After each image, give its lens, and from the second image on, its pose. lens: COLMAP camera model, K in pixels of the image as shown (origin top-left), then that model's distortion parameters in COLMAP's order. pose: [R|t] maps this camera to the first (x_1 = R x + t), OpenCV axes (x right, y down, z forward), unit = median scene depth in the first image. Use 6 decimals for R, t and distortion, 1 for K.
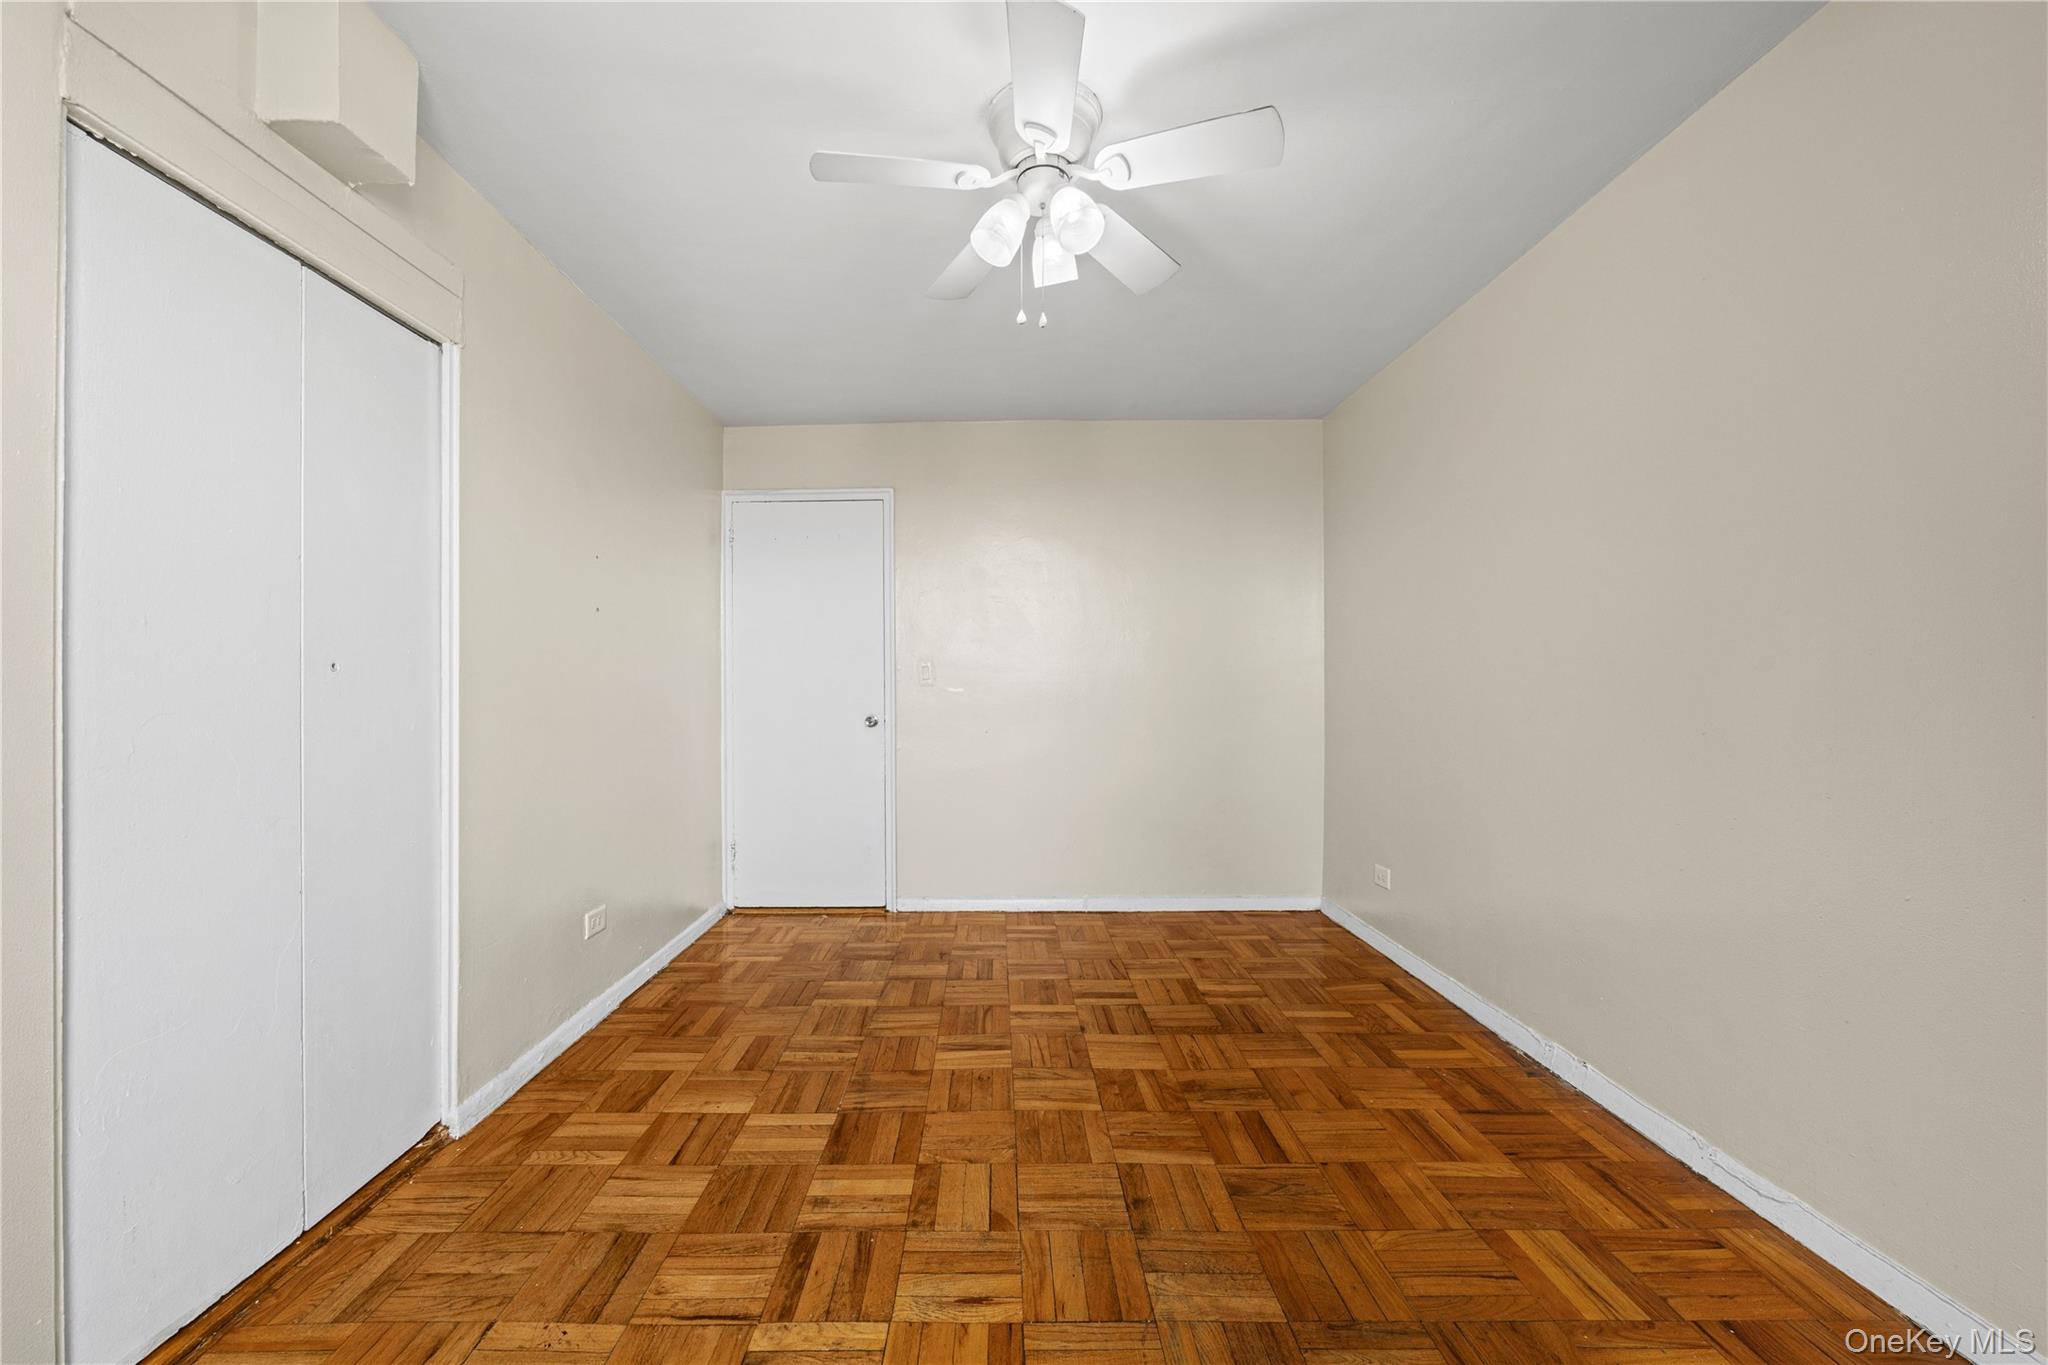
lens RADIAL K [[790.1, 0, 1021.4], [0, 790.1, 696.8], [0, 0, 1]] dist [-0.001542, 0.000054]
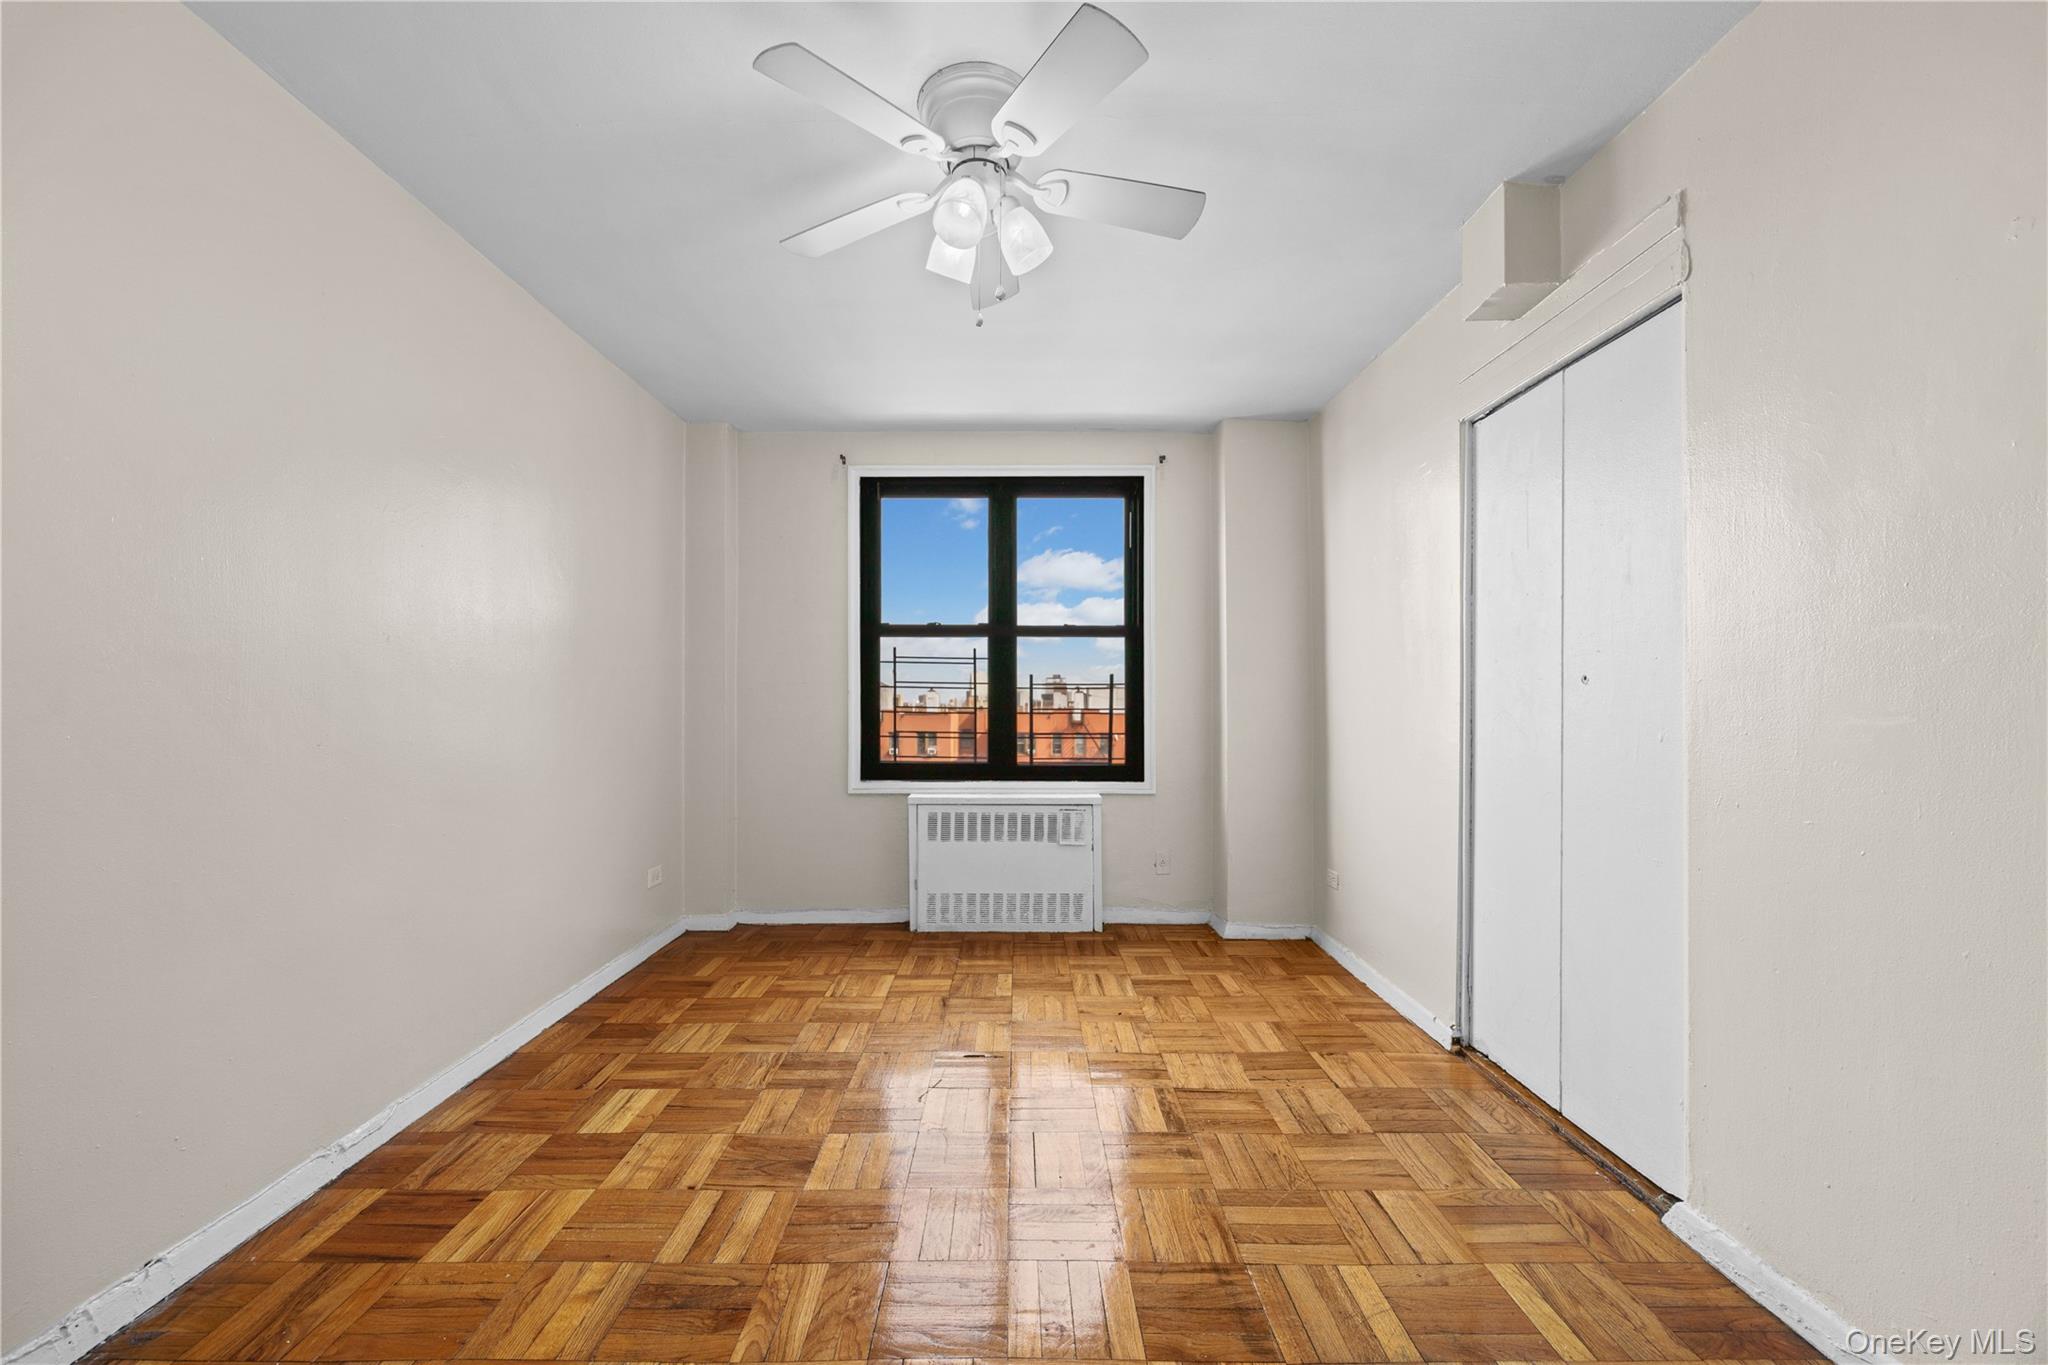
lens RADIAL K [[790.1, 0, 1021.4], [0, 790.1, 696.8], [0, 0, 1]] dist [-0.001542, 0.000054]
pose [[-0.999673, 0.002034, 0.025476, -0.044433], [0.002233, 0.999967, 0.007772, -0.016675], [-0.025459, 0.007827, -0.999645, 1.895987]]
